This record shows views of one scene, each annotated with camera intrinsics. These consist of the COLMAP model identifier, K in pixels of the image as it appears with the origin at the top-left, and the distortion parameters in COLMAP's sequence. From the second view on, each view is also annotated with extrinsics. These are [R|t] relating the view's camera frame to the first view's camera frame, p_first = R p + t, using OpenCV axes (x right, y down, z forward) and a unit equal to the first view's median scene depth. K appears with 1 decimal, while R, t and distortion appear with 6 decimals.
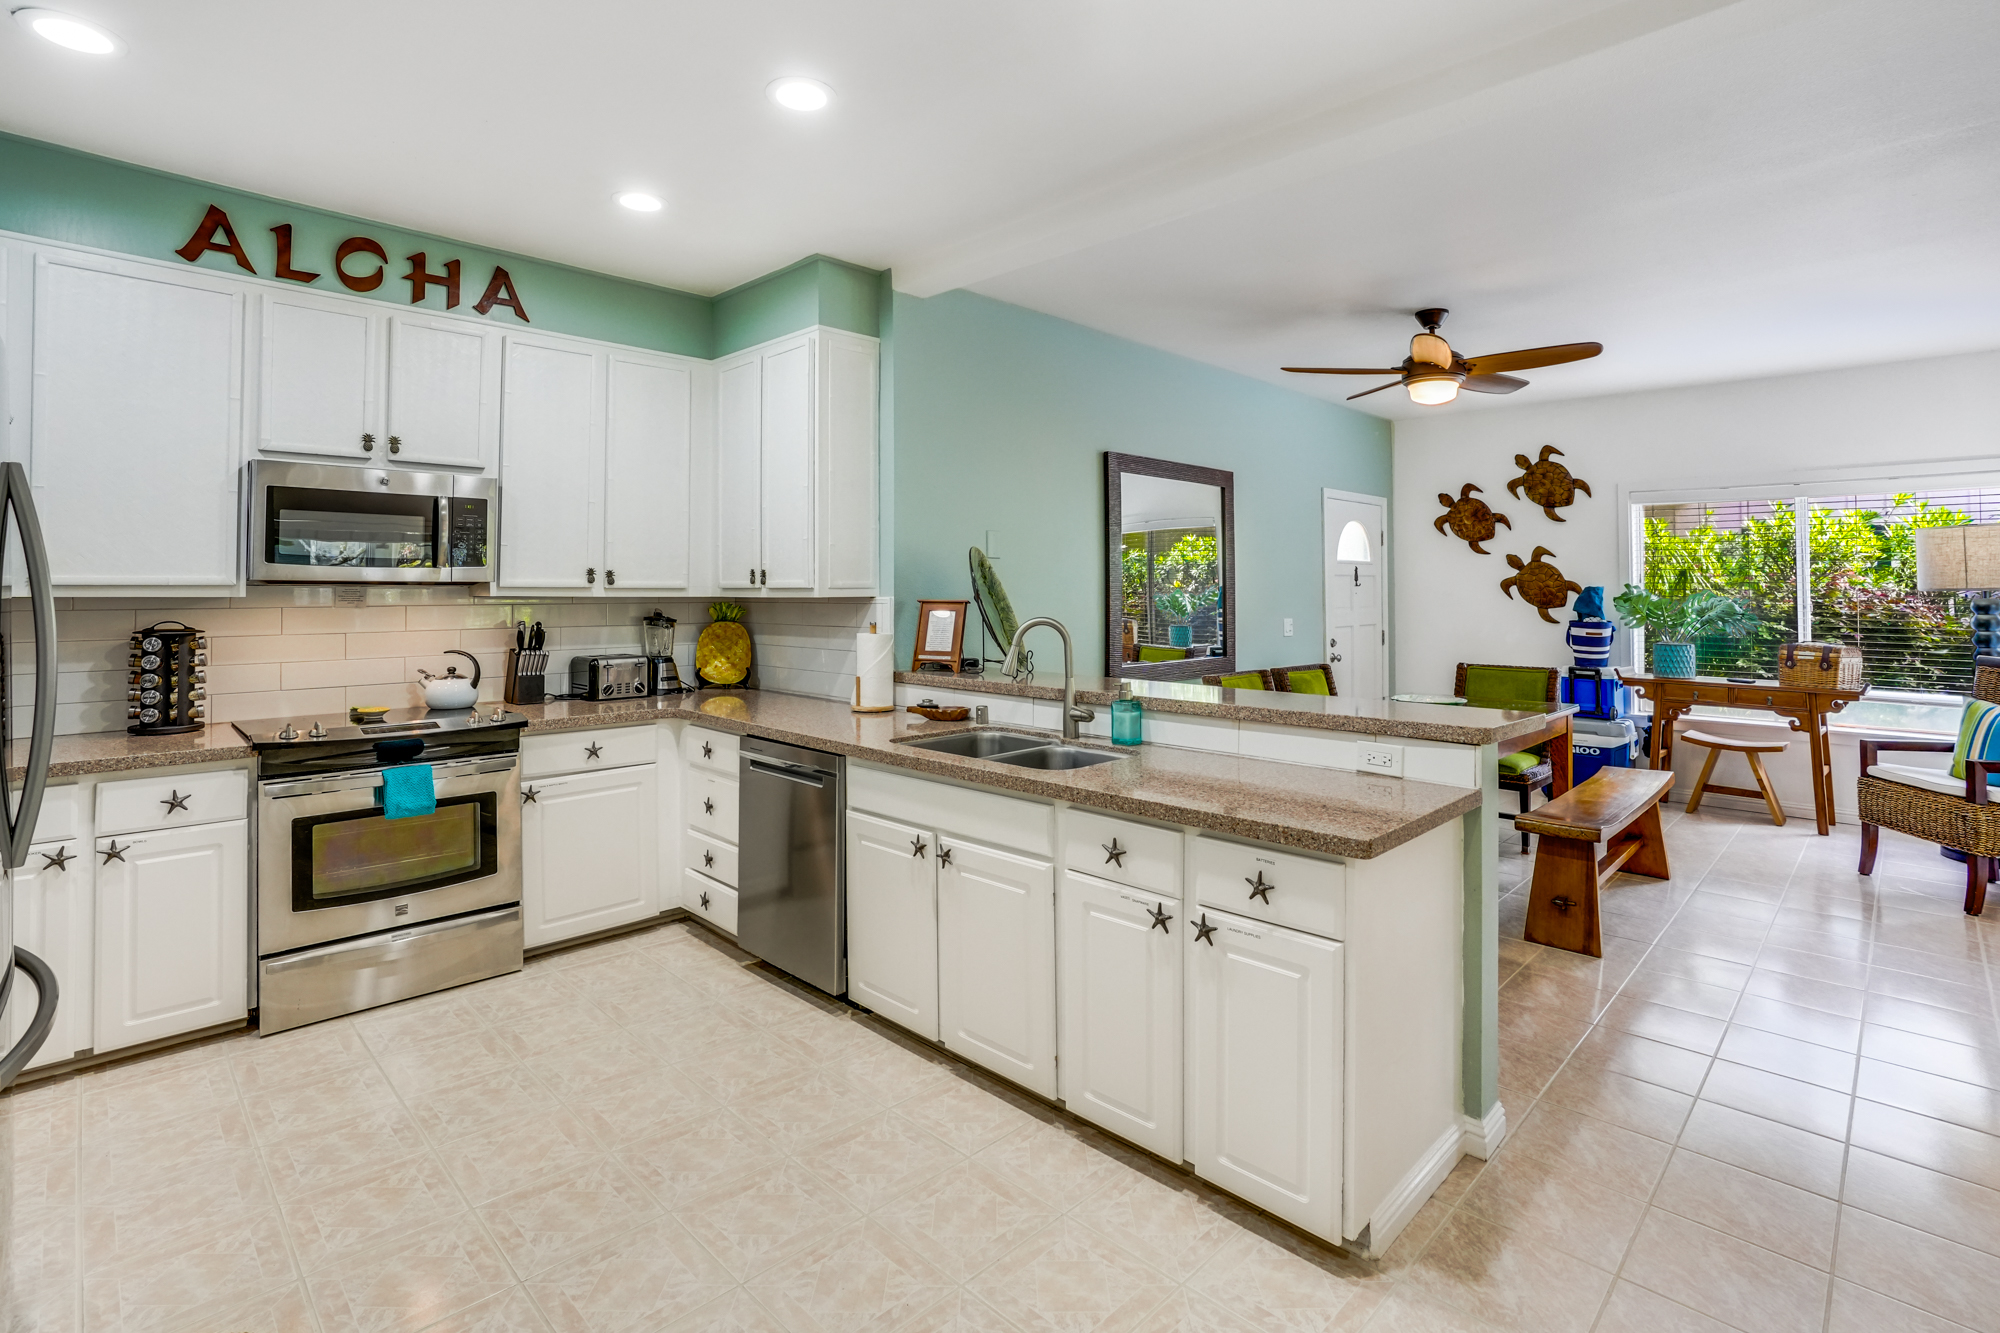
lens RADIAL K [[949.4, 0, 1002.4], [0, 949.4, 587.6], [0, 0, 1]] dist [-0.001980, -0.000177]
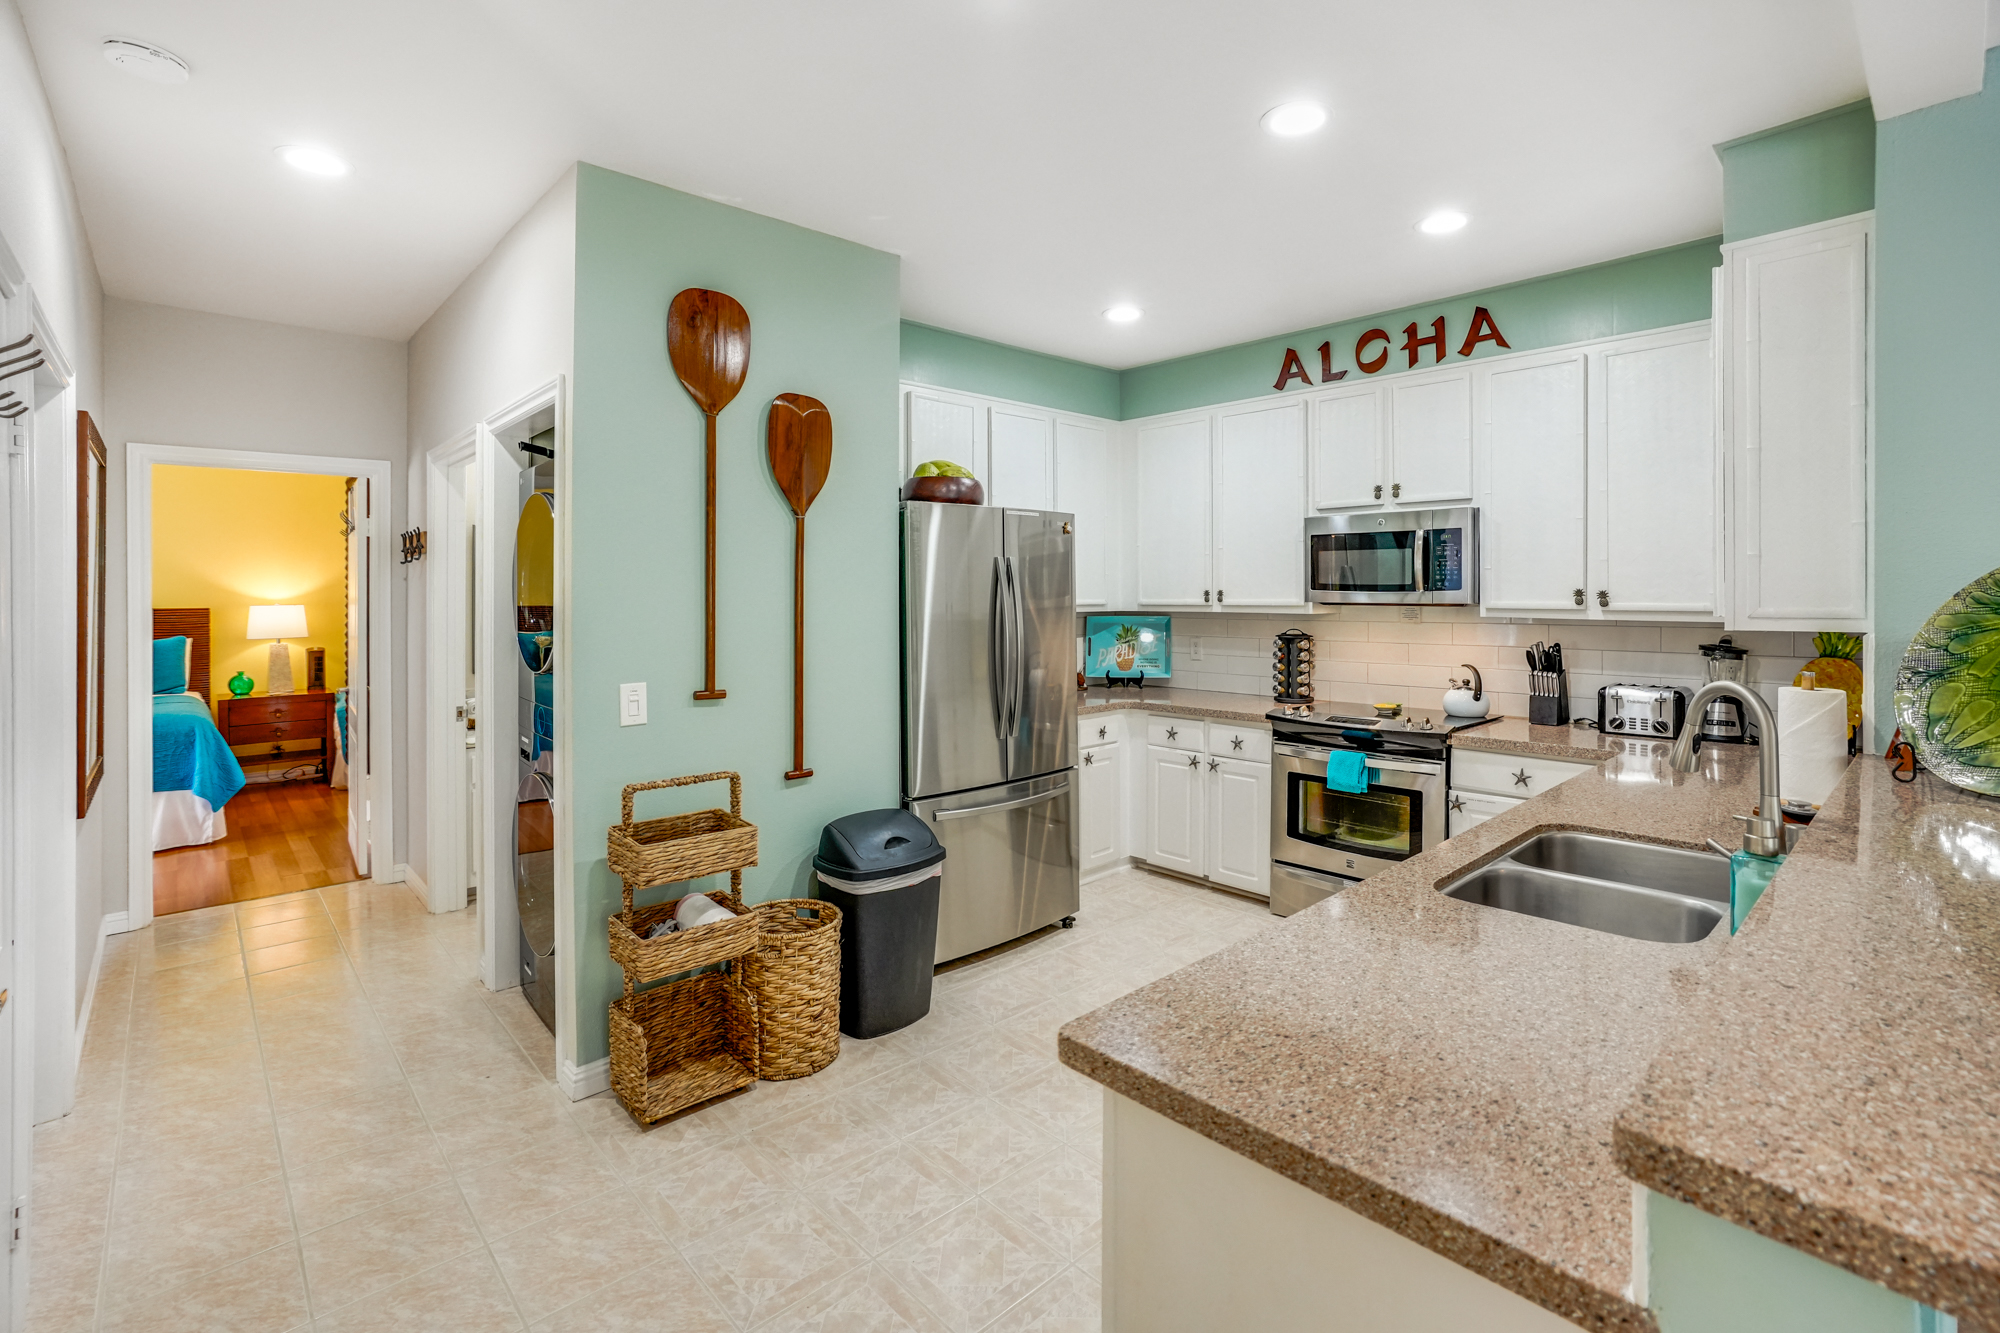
lens RADIAL K [[944.0, 0, 1002.8], [0, 944.0, 637.4], [0, 0, 1]] dist [-0.051248, 0.000092]
pose [[-0.035349, 0.044514, -0.998383, 0.436240], [0.005447, 0.999001, 0.044348, -0.014361], [0.999360, -0.003871, -0.035556, 0.409296]]
